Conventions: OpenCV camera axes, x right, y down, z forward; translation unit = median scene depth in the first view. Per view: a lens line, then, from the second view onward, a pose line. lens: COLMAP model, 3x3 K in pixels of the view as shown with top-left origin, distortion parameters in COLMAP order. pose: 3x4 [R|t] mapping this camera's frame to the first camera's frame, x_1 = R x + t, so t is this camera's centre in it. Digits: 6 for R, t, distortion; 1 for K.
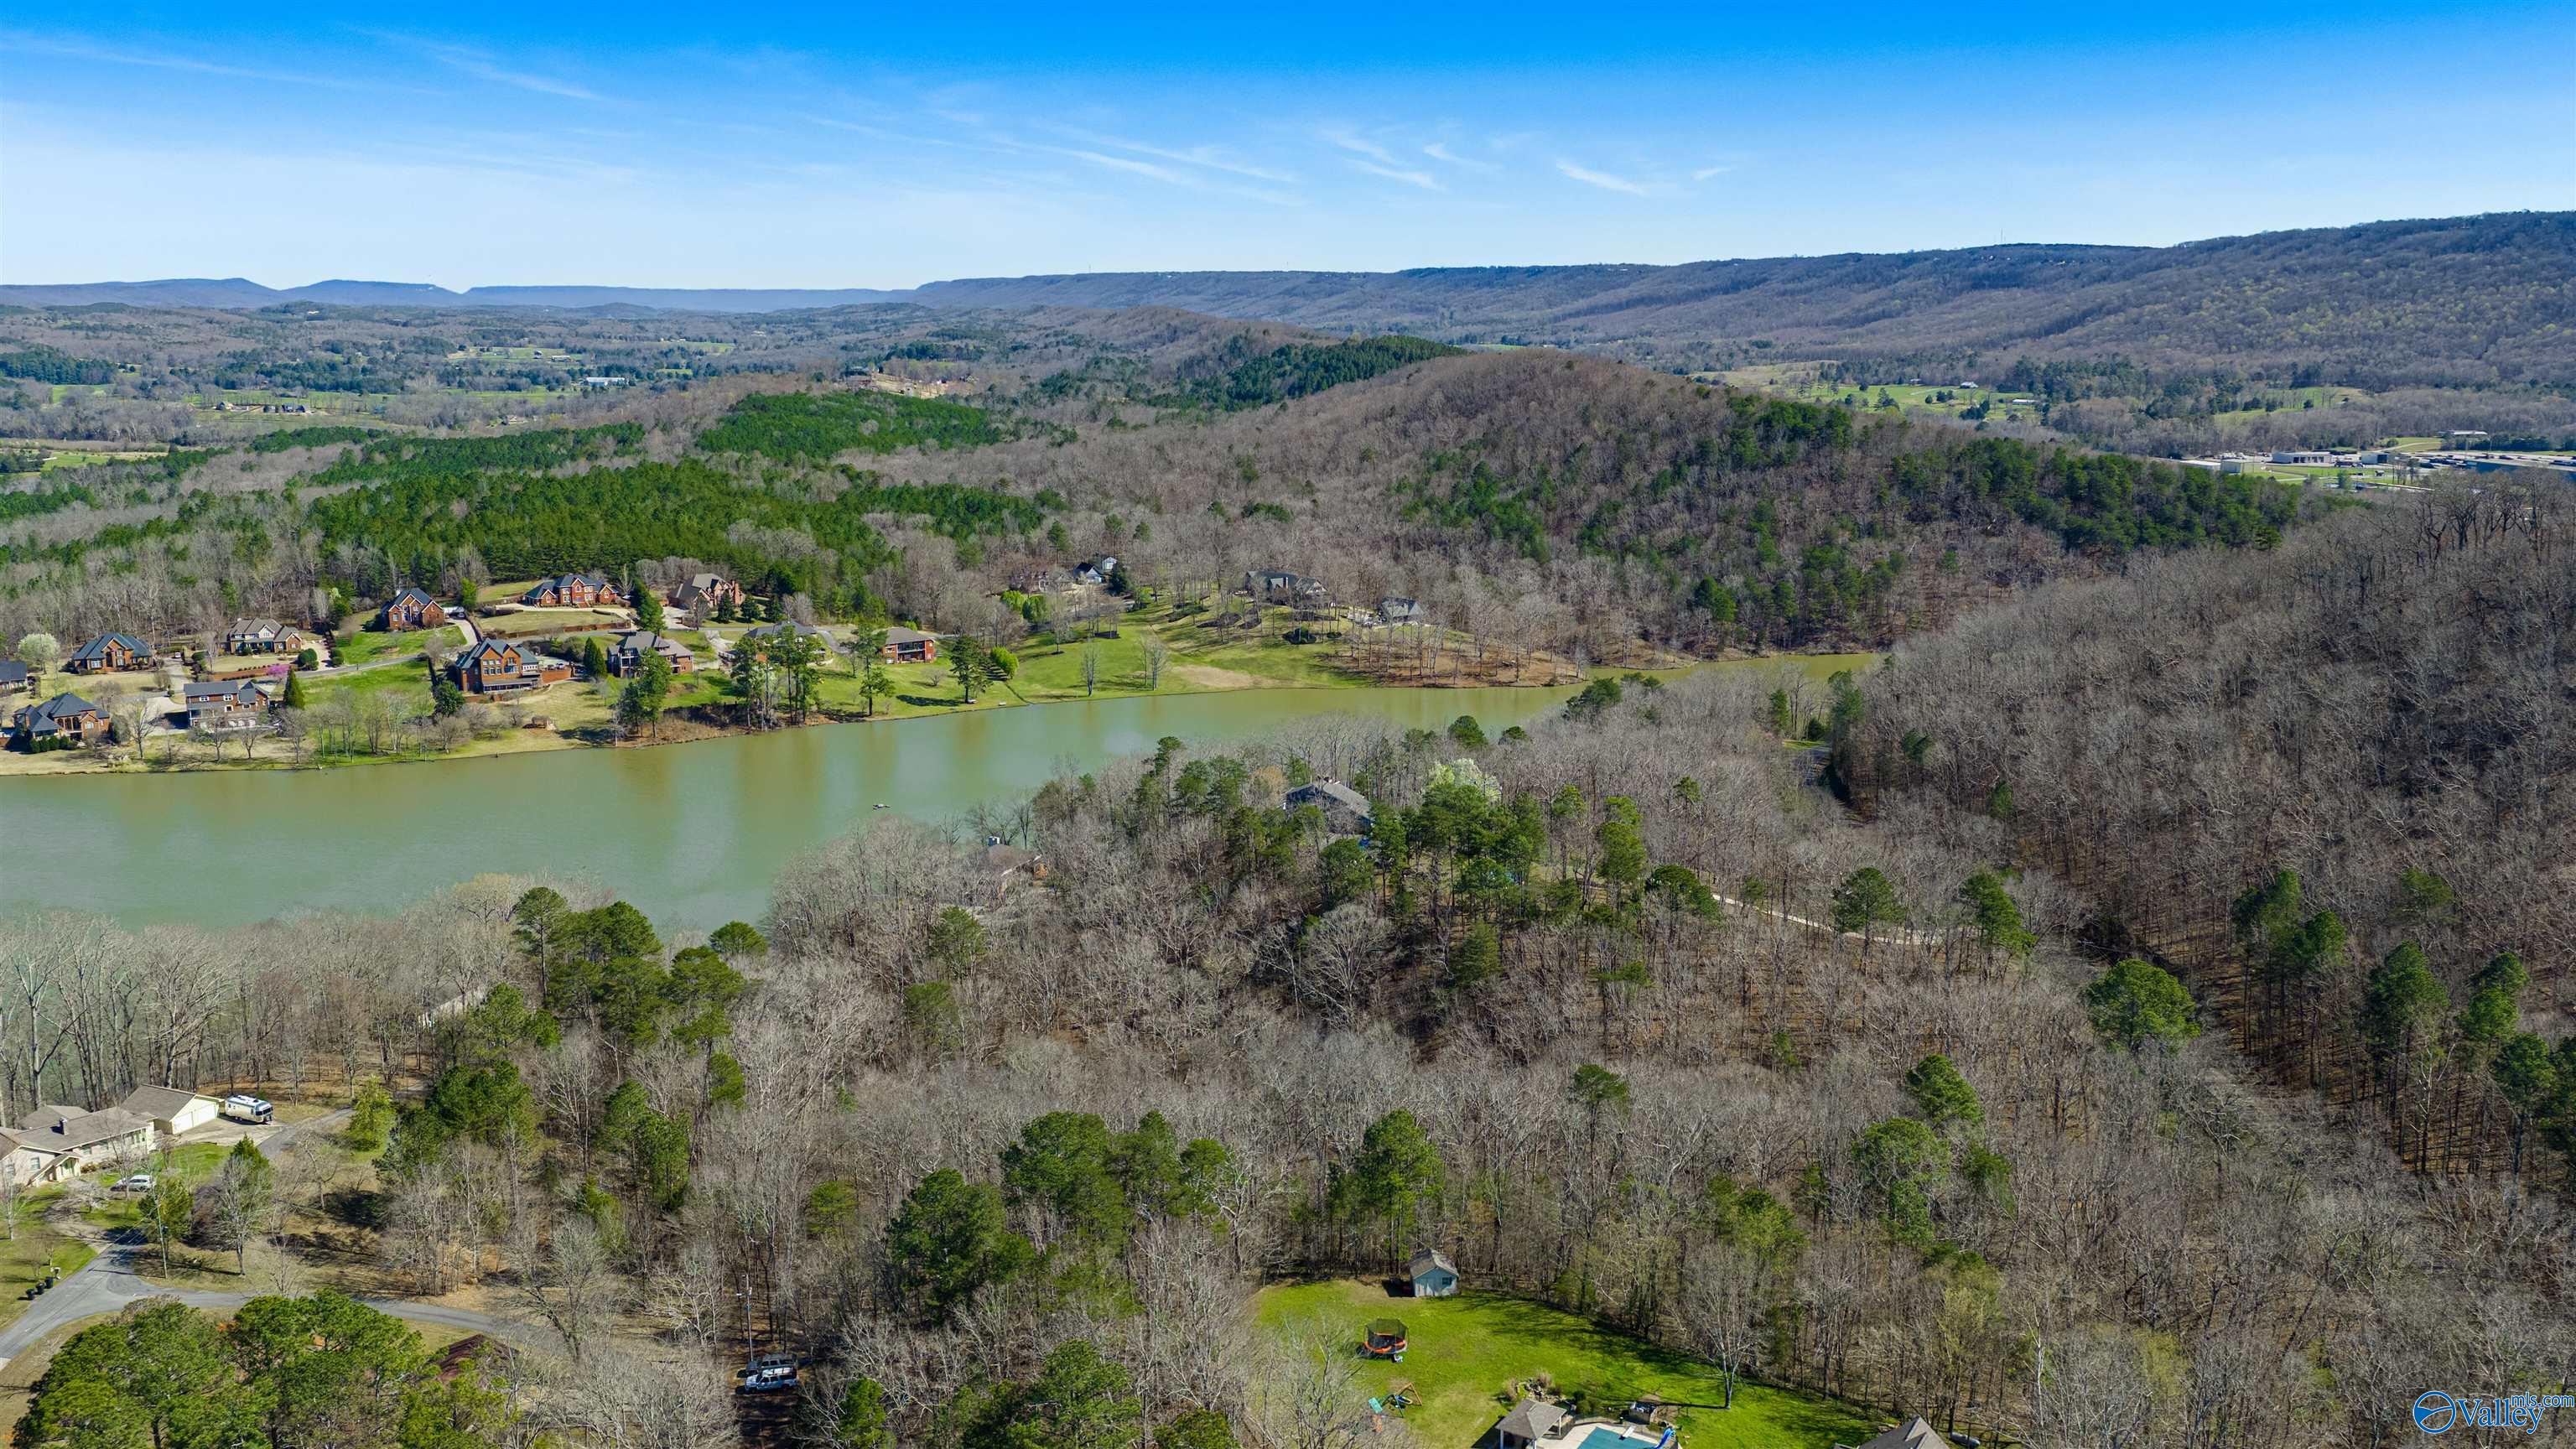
lens RADIAL K [[2147.1, 0, 1288.0], [0, 2147.1, 724.5], [0, 0, 1]] dist [0.032103, -0.071988]
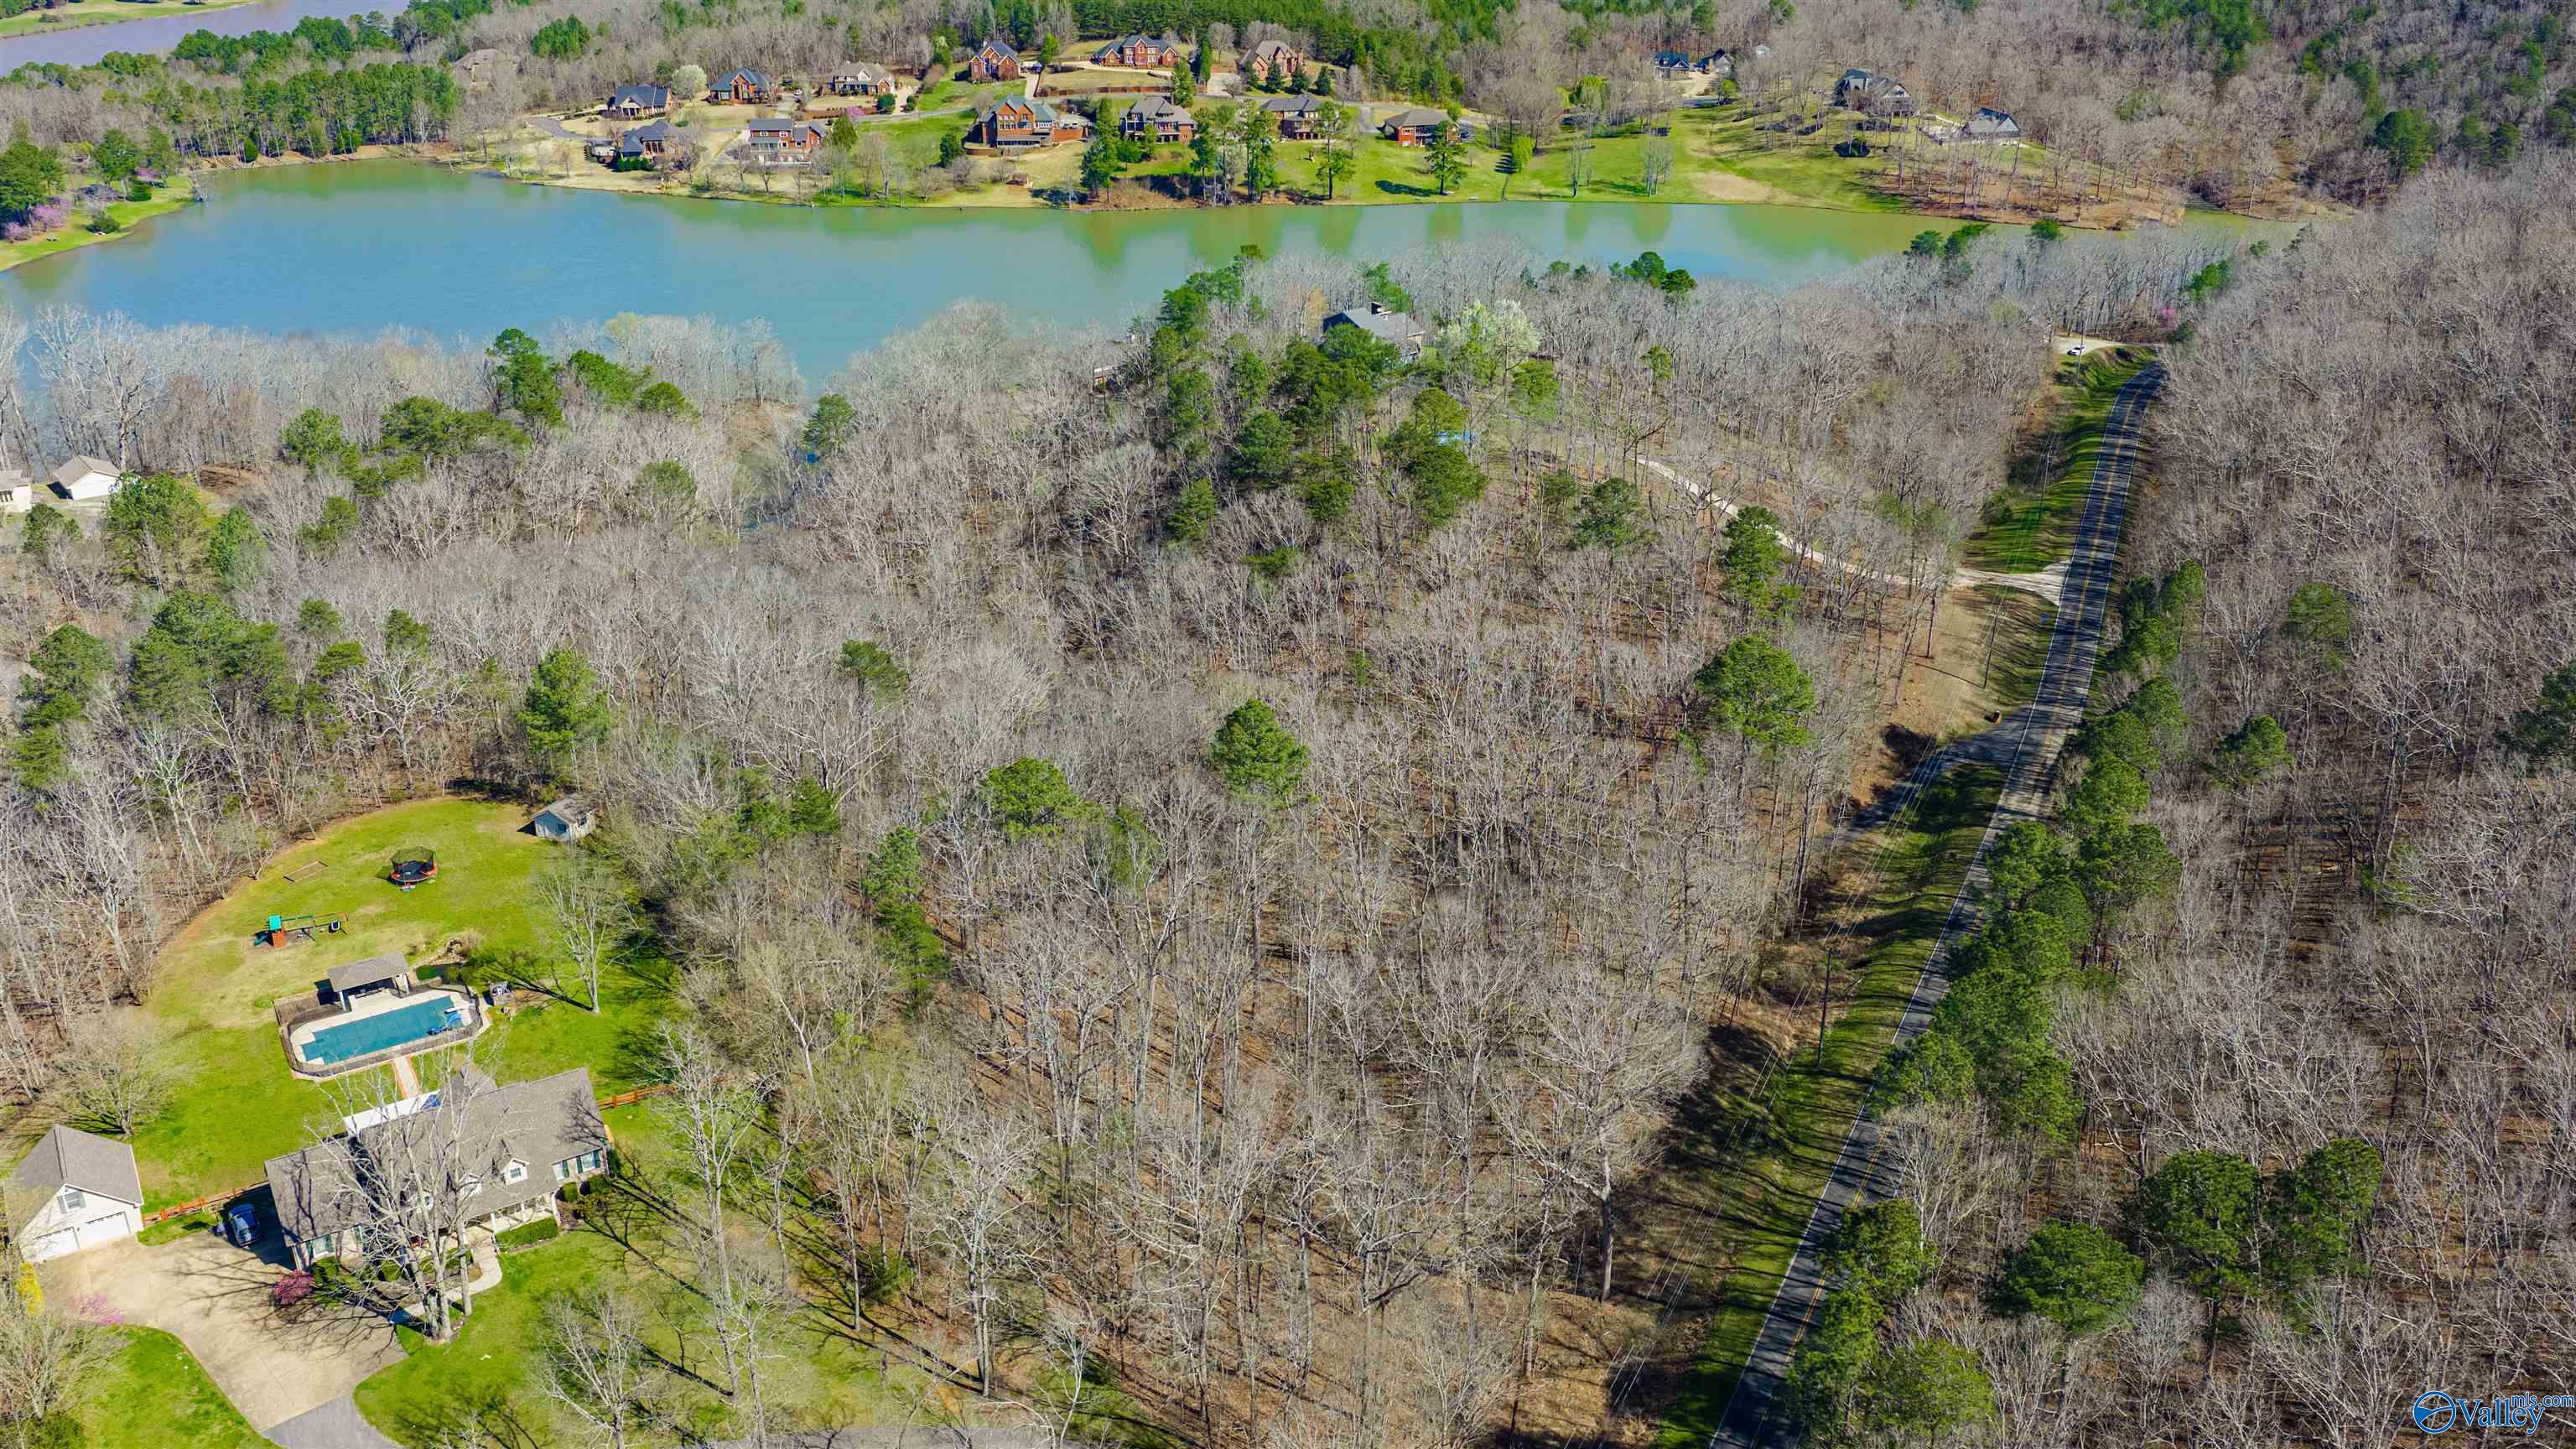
lens RADIAL K [[2119.9, 0, 1288.0], [0, 2119.9, 724.5], [0, 0, 1]] dist [0.028316, -0.056285]
pose [[0.888736, 0.186154, -0.418921, 0.179159], [-0.082035, 0.963670, 0.254187, -0.013320], [0.451019, -0.191539, 0.871719, 0.070375]]
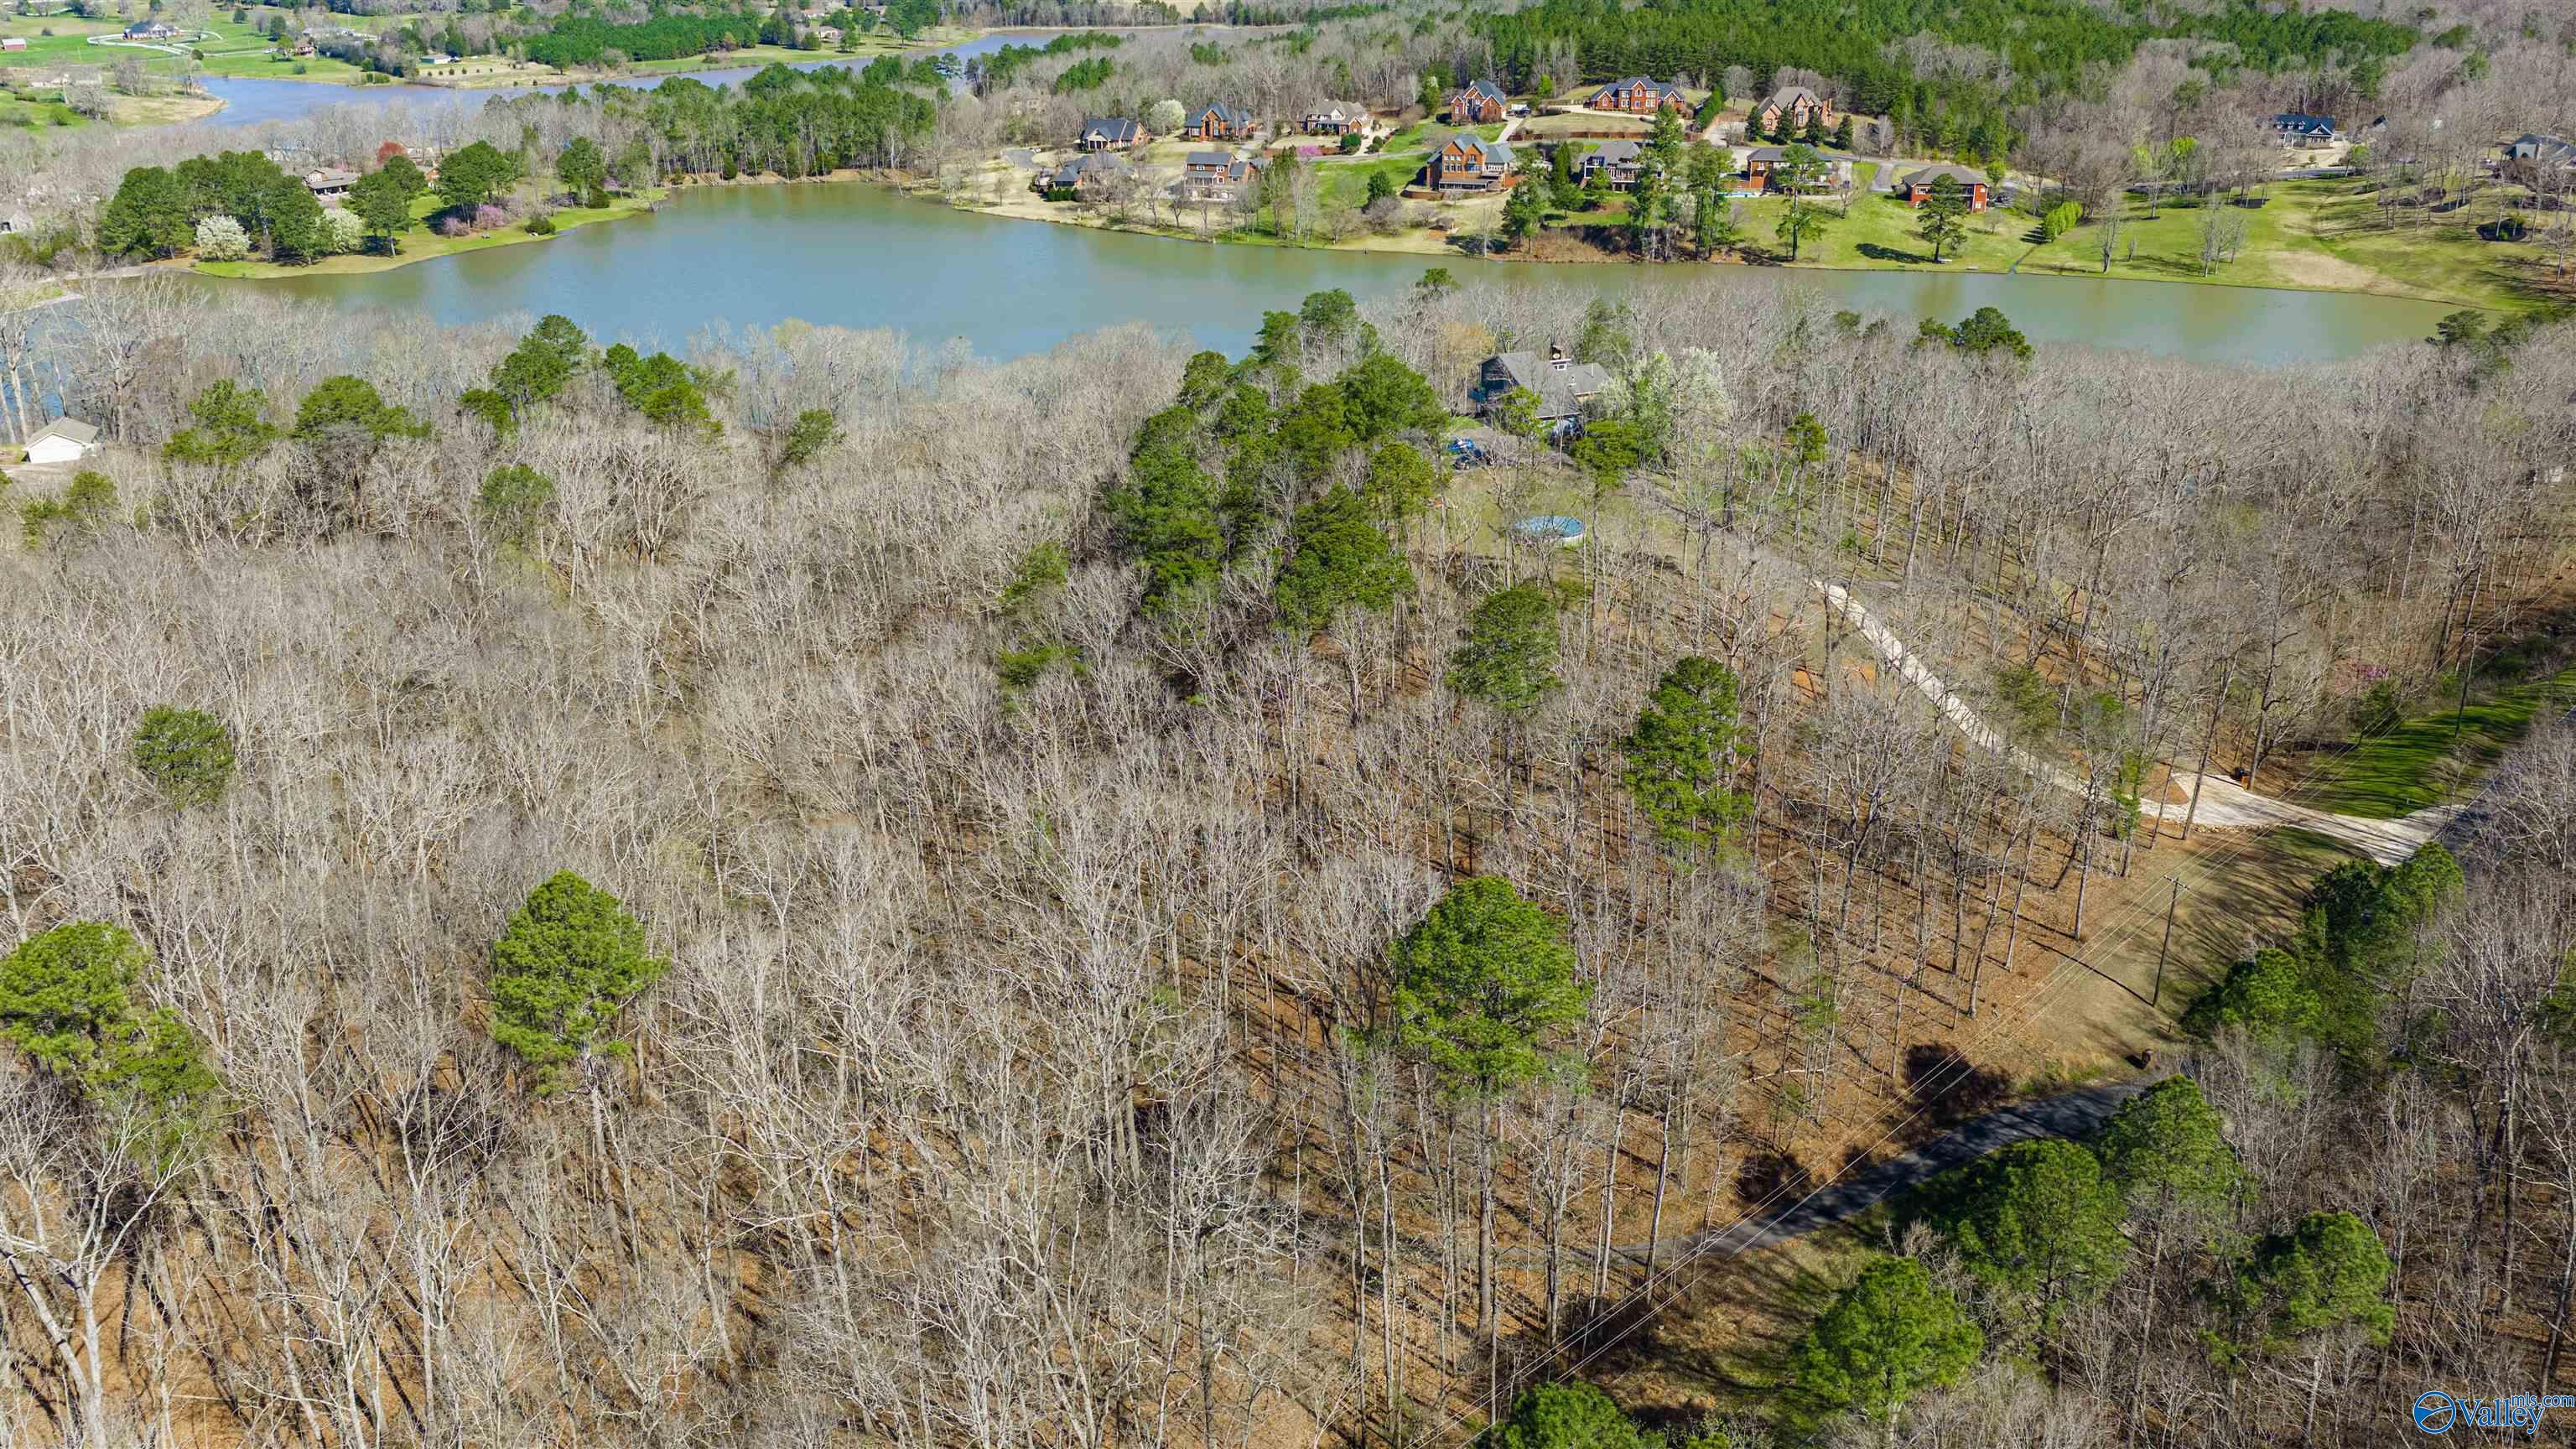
lens RADIAL K [[2119.9, 0, 1288.0], [0, 2119.9, 724.5], [0, 0, 1]] dist [0.028316, -0.056285]
pose [[0.686276, 0.260955, -0.678917, 0.205137], [-0.122048, 0.961503, 0.246202, -0.007688], [0.717029, -0.086102, 0.691705, 0.204174]]
